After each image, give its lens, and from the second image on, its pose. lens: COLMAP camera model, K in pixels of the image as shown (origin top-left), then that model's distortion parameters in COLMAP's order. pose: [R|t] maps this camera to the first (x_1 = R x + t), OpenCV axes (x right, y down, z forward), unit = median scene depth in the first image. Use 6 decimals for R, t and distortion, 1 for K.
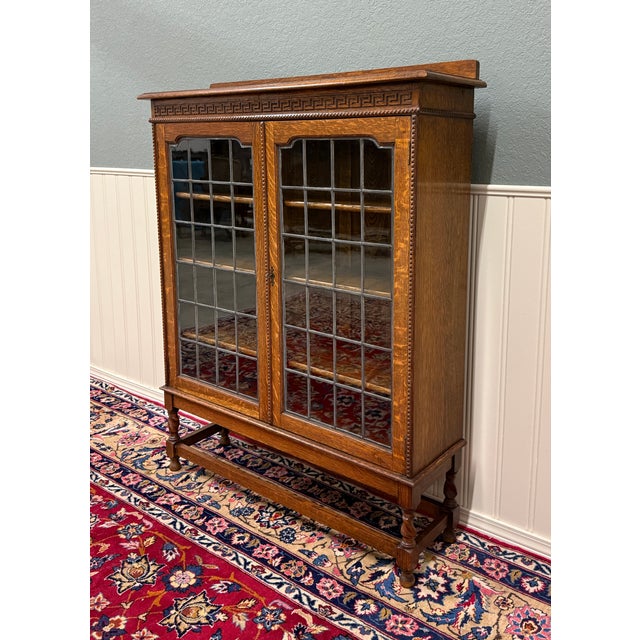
lens RADIAL K [[613.2, 0, 335.2], [0, 613.2, 254.0], [0, 0, 1]] dist [-0.005386, 0.000000]
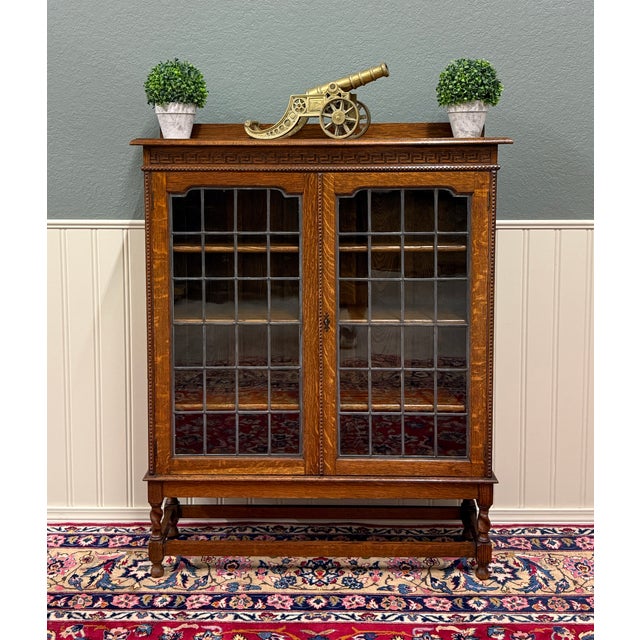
lens RADIAL K [[775.9, 0, 289.1], [0, 775.9, 212.9], [0, 0, 1]] dist [-0.006185, 0.000000]
pose [[0.809499, -0.050581, 0.584938, -0.884464], [0.106239, 0.992455, -0.061205, -0.070494], [-0.577429, 0.111689, 0.808765, -0.020650]]
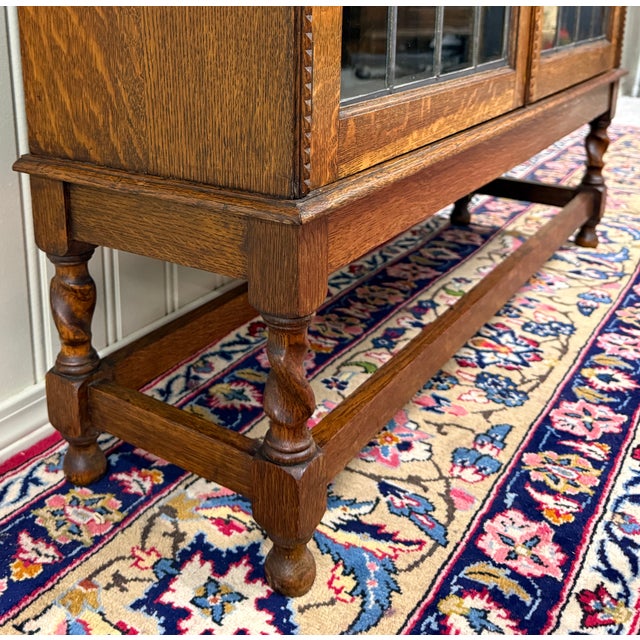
lens RADIAL K [[793.9, 0, 244.1], [0, 793.9, 176.7], [0, 0, 1]] dist [-0.011831, 0.000000]
pose [[-0.046726, -0.229870, 0.972099, -0.624984], [0.178961, 0.955490, 0.234545, 0.179474], [-0.982746, 0.184927, -0.003508, 1.233780]]
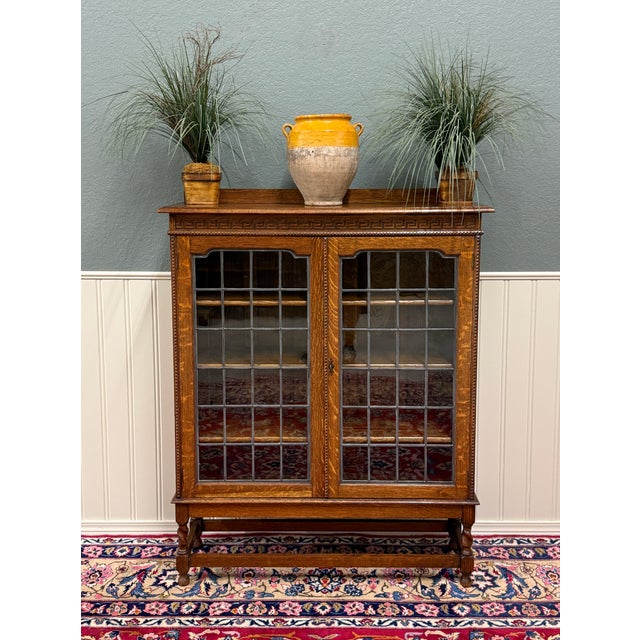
lens RADIAL K [[697.5, 0, 306.4], [0, 697.5, 250.1], [0, 0, 1]] dist [0.009032, 0.000000]
pose [[0.803916, -0.073819, 0.590144, -0.893307], [0.107085, 0.994017, -0.021537, -0.157754], [-0.585023, 0.080509, 0.807011, -0.054630]]
